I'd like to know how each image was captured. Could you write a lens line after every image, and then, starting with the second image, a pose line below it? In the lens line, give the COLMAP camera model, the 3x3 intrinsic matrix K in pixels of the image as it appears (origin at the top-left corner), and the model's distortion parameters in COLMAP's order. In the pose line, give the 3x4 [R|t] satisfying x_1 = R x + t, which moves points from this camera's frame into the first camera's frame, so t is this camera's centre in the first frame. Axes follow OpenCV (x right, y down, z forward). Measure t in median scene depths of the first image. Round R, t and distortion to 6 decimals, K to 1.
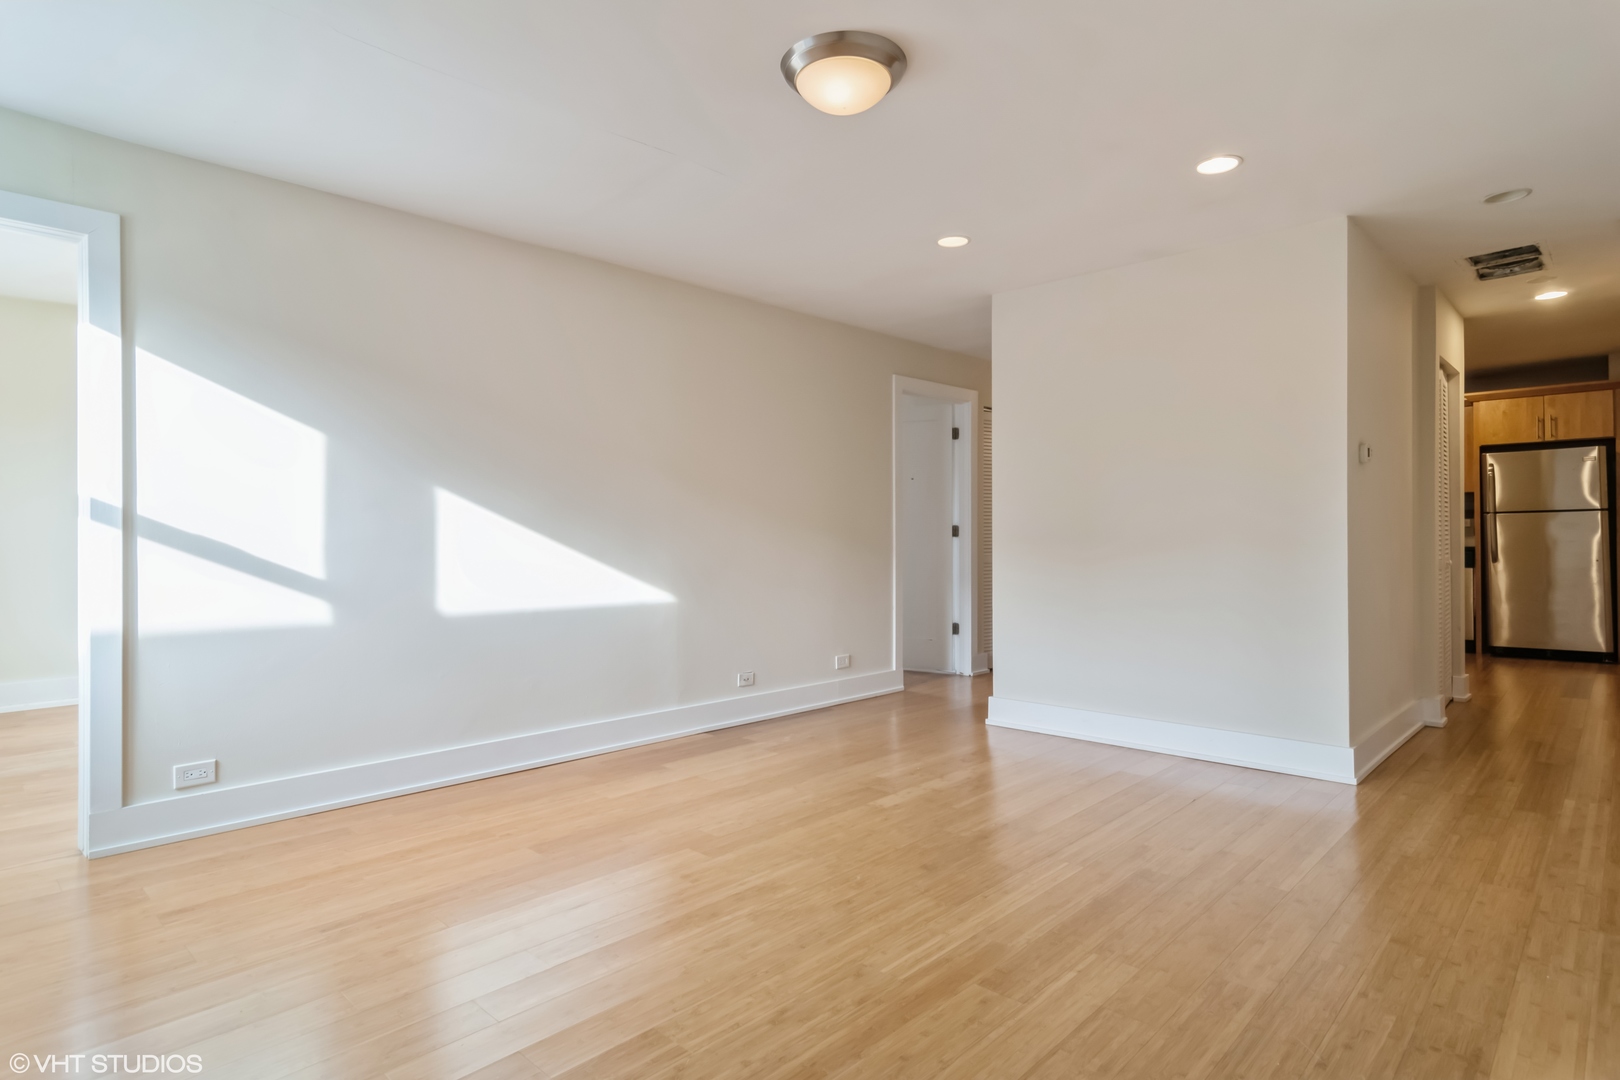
lens RADIAL K [[867.4, 0, 805.0], [0, 867.4, 544.8], [0, 0, 1]] dist [0.002825, -0.002941]
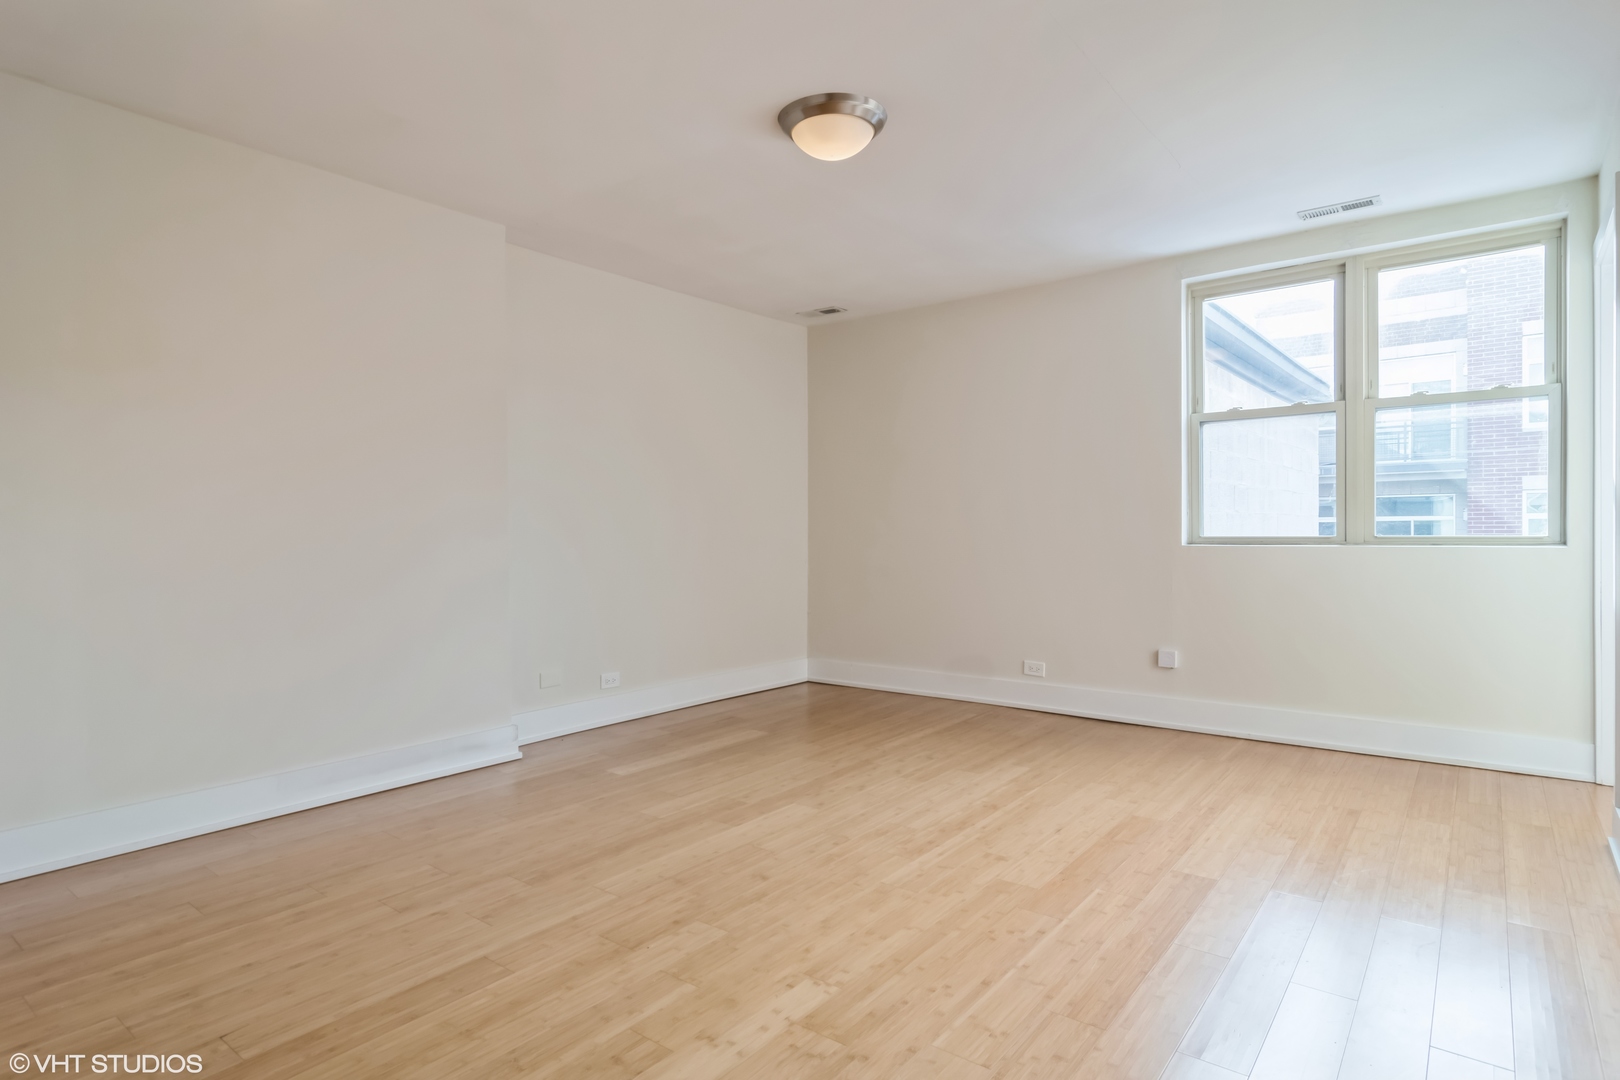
lens RADIAL K [[867.4, 0, 802.9], [0, 867.4, 533.1], [0, 0, 1]] dist [0.002825, -0.002941]
pose [[-0.994987, 0.012053, -0.099275, 0.179139], [0.009882, 0.999702, 0.022336, -0.022994], [0.099515, 0.021243, -0.994809, 1.866146]]
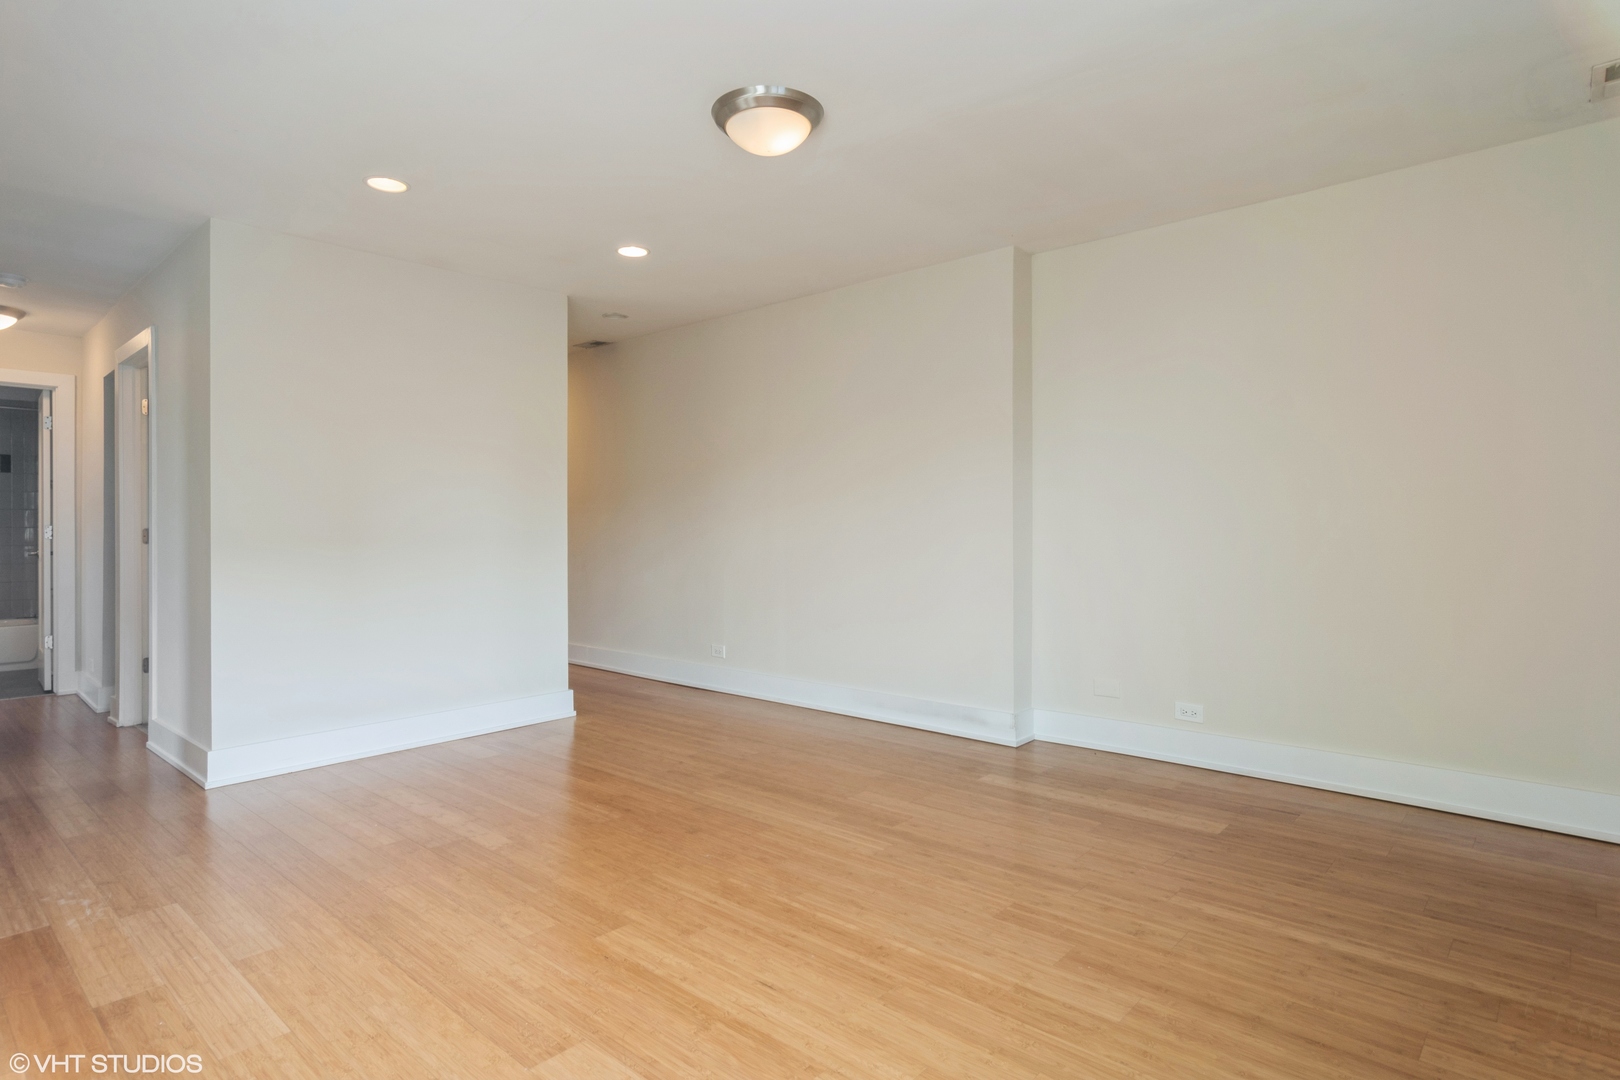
lens RADIAL K [[867.4, 0, 808.8], [0, 867.4, 533.0], [0, 0, 1]] dist [0.002825, -0.002941]
pose [[-0.028400, -0.001917, 0.999595, -0.932451], [0.022907, 0.999734, 0.002568, -0.007644], [-0.999334, 0.022970, -0.028348, 0.843149]]
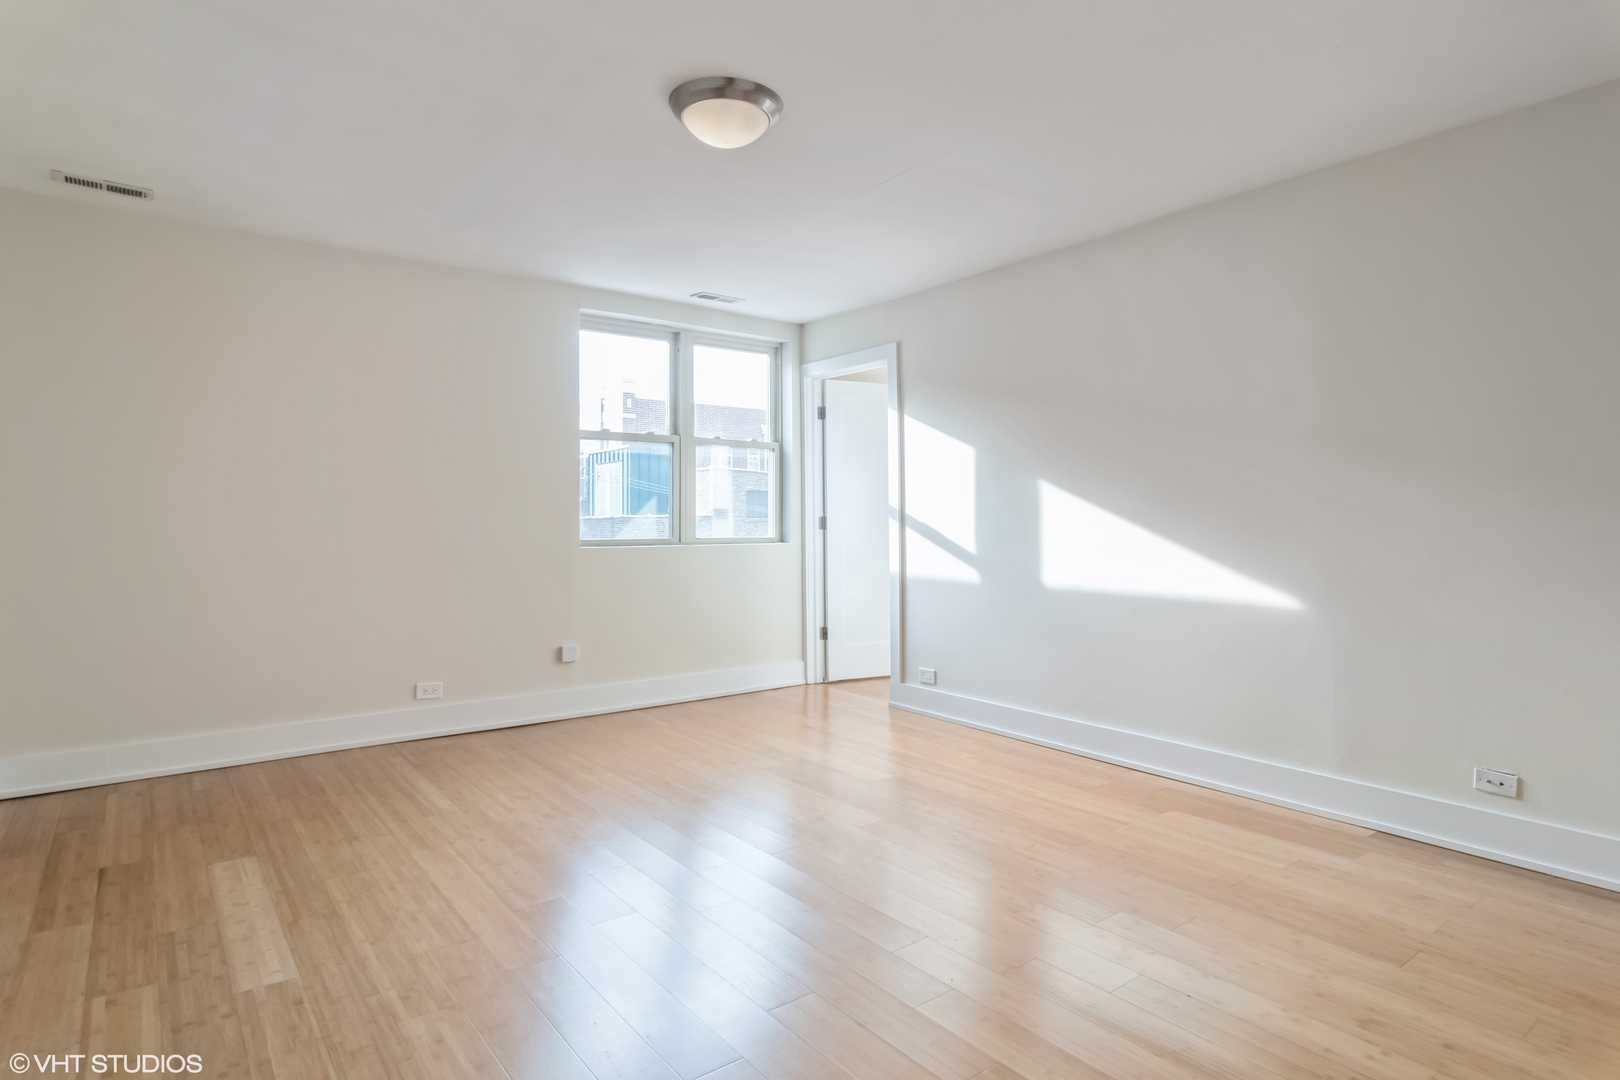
lens RADIAL K [[867.4, 0, 801.2], [0, 867.4, 514.6], [0, 0, 1]] dist [0.002825, -0.002941]
pose [[-0.154182, -0.009010, -0.988001, 0.966922], [-0.011875, 0.999903, -0.007266, -0.018468], [0.987971, 0.010612, -0.154274, 1.086713]]
